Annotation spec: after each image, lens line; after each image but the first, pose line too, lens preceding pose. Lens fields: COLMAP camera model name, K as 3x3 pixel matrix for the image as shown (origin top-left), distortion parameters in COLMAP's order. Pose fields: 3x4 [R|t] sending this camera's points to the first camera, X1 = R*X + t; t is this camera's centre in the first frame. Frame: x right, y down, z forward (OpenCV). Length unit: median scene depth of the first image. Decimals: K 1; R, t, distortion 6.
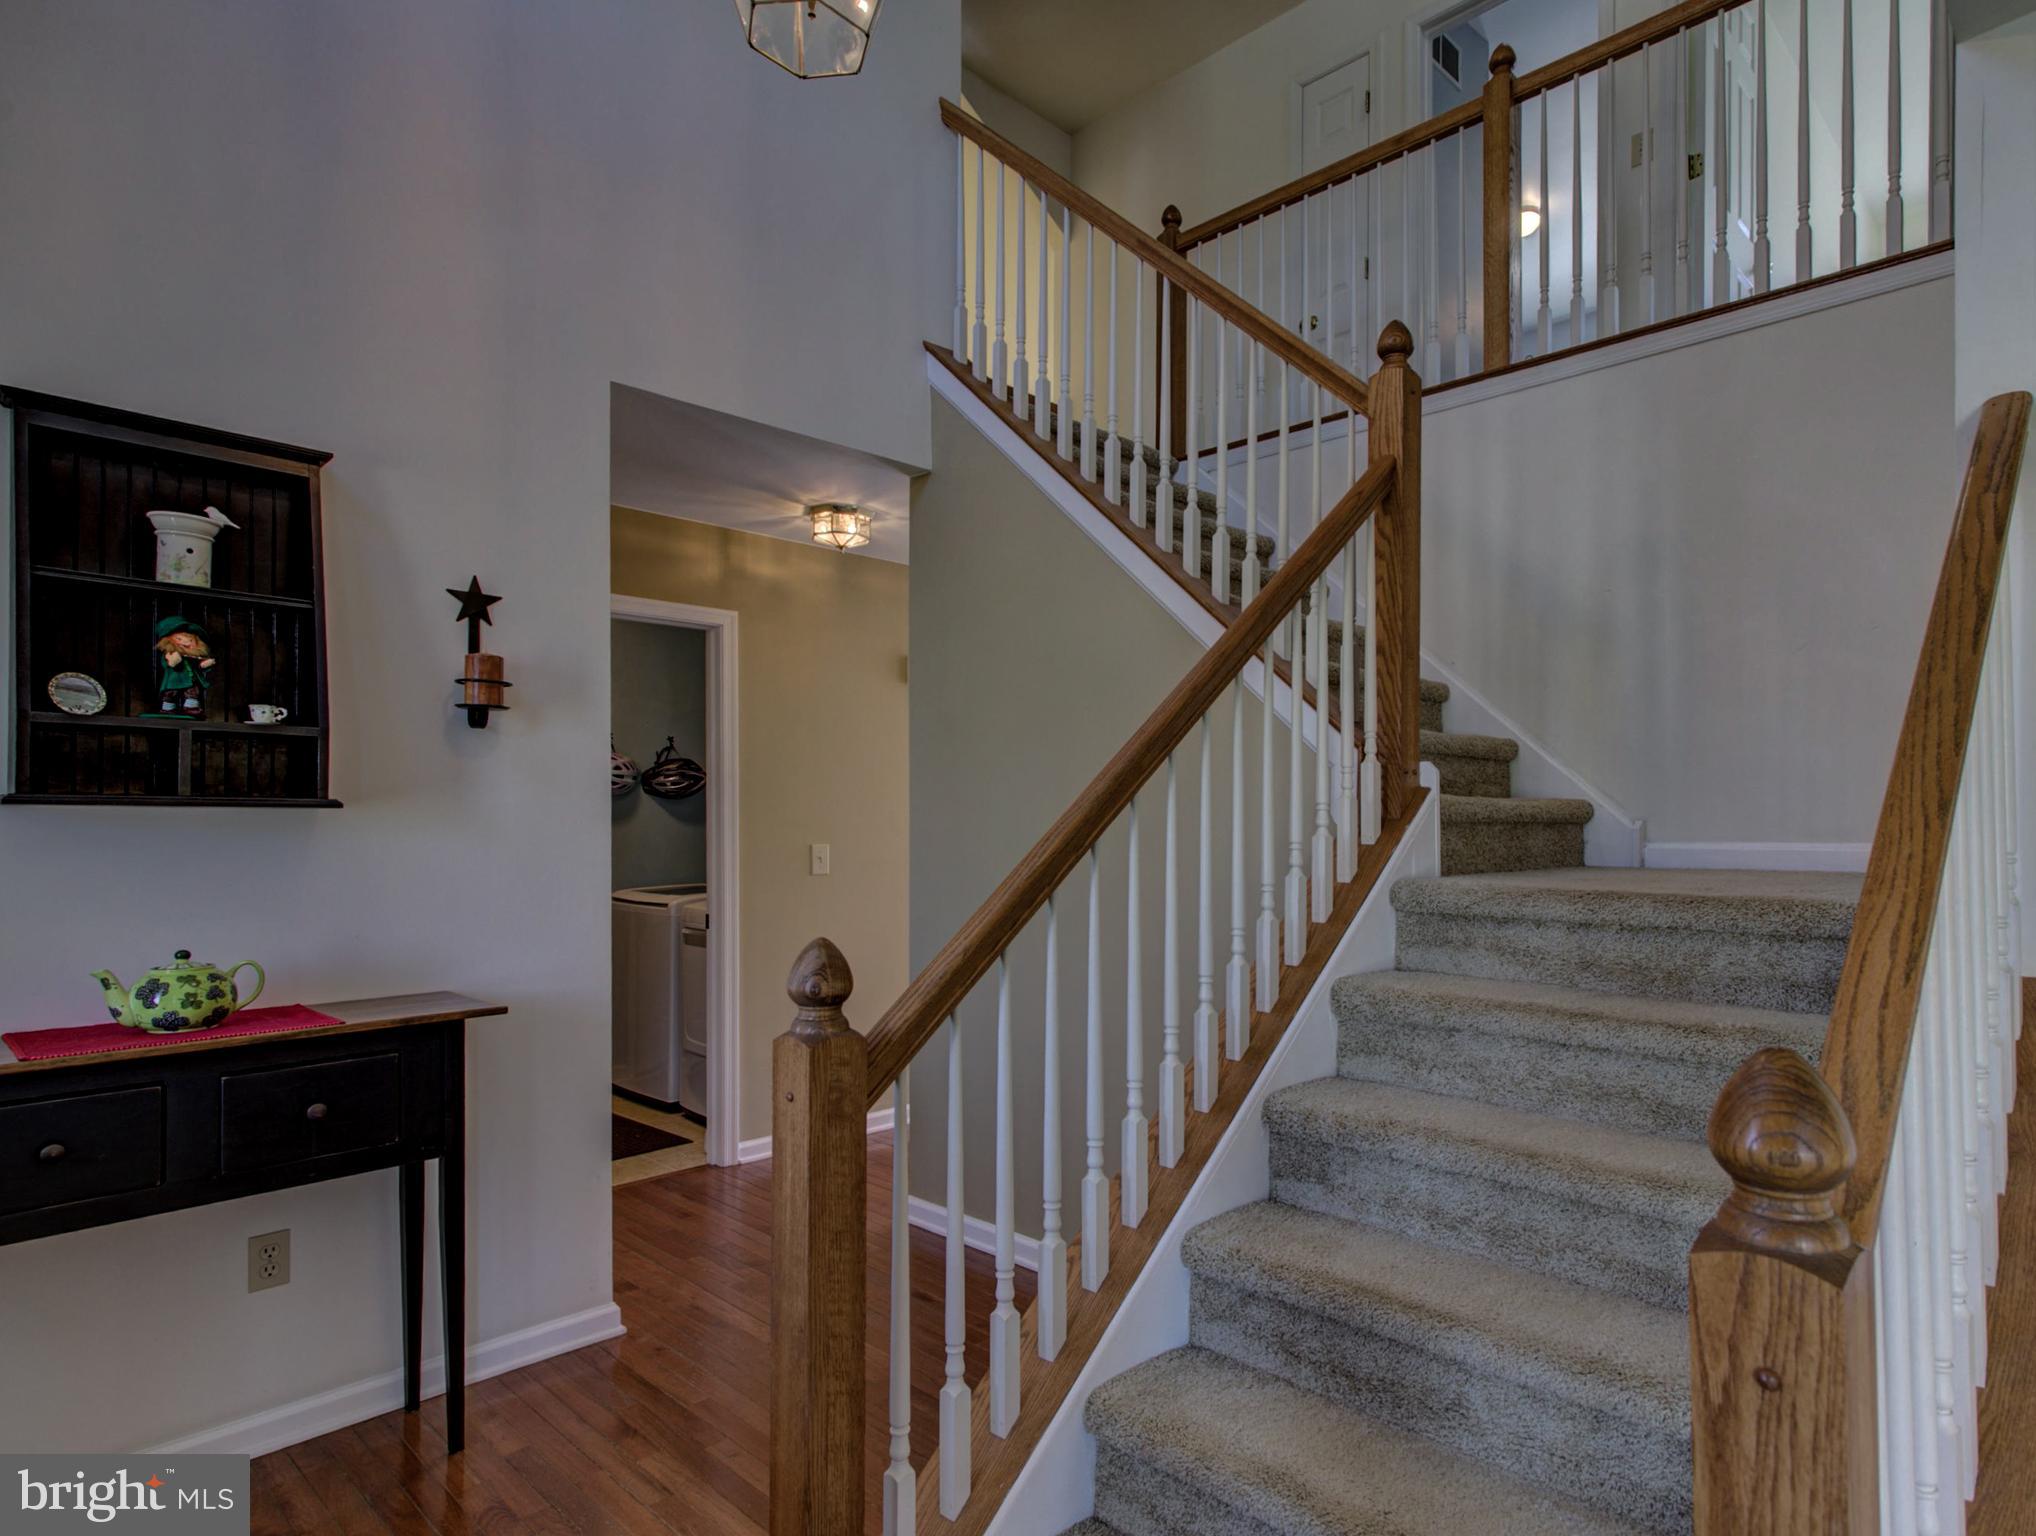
lens RADIAL K [[975.1, 0, 1018.1], [0, 975.1, 767.6], [0, 0, 1]] dist [0.009568, 0.002354]
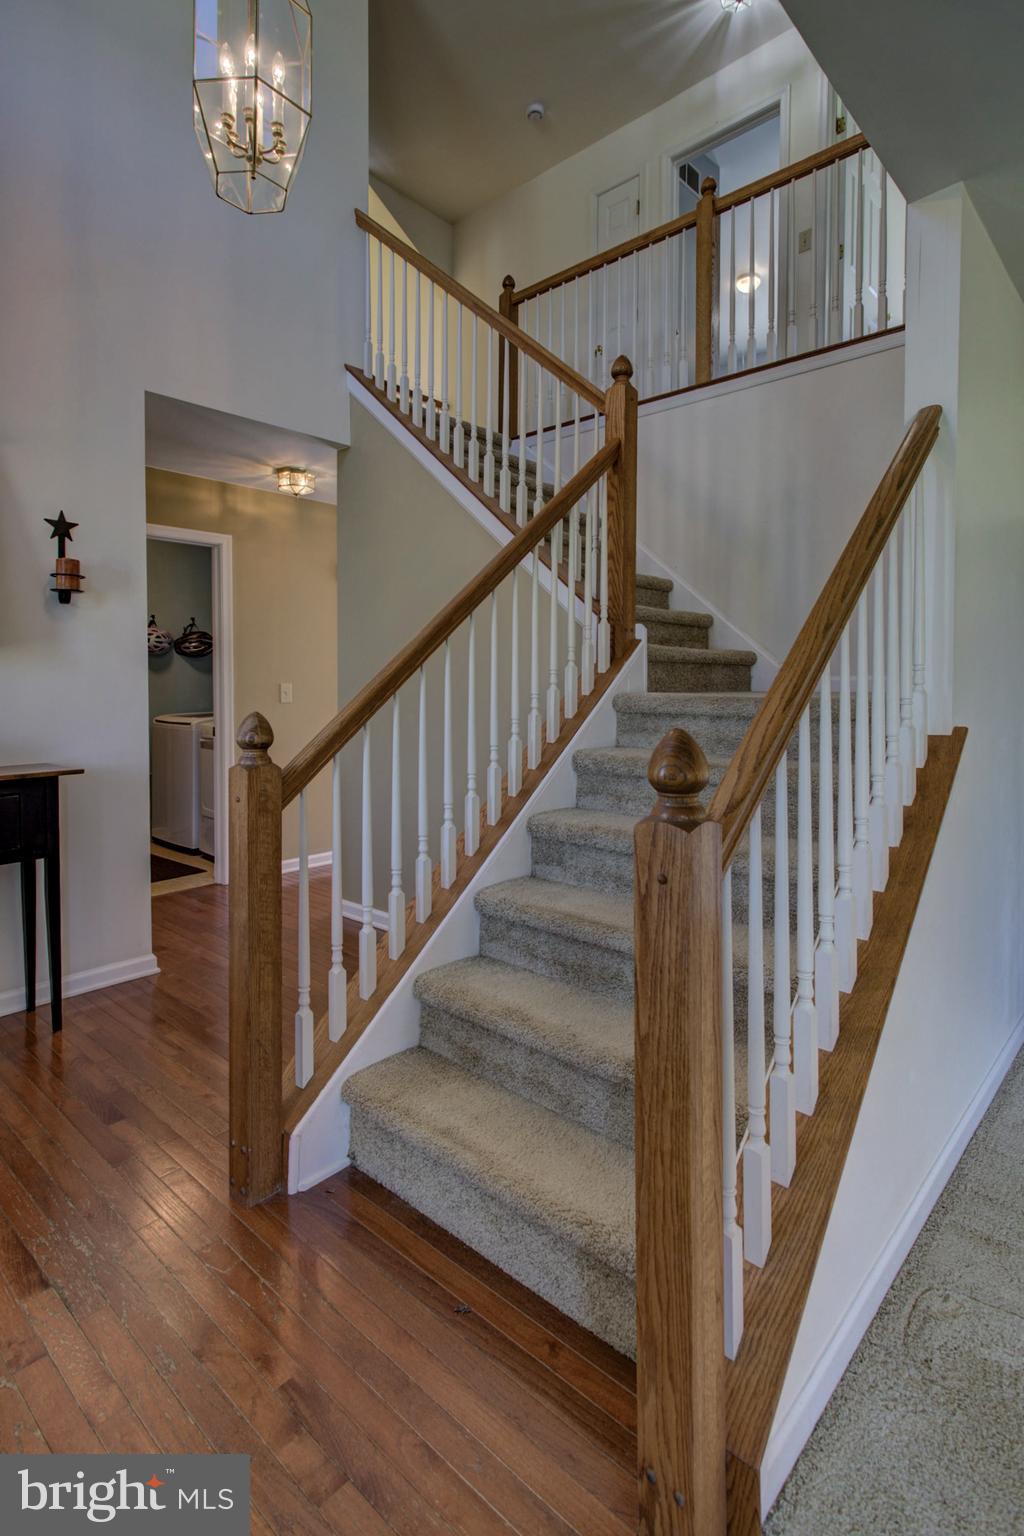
lens RADIAL K [[787.4, 0, 526.3], [0, 787.4, 698.8], [0, 0, 1]] dist [0.006381, 0.007309]
pose [[0.999992, -0.000115, 0.004001, 0.218604], [0.000030, 0.999779, 0.021023, 0.091911], [-0.004003, -0.021023, 0.999771, -0.334430]]
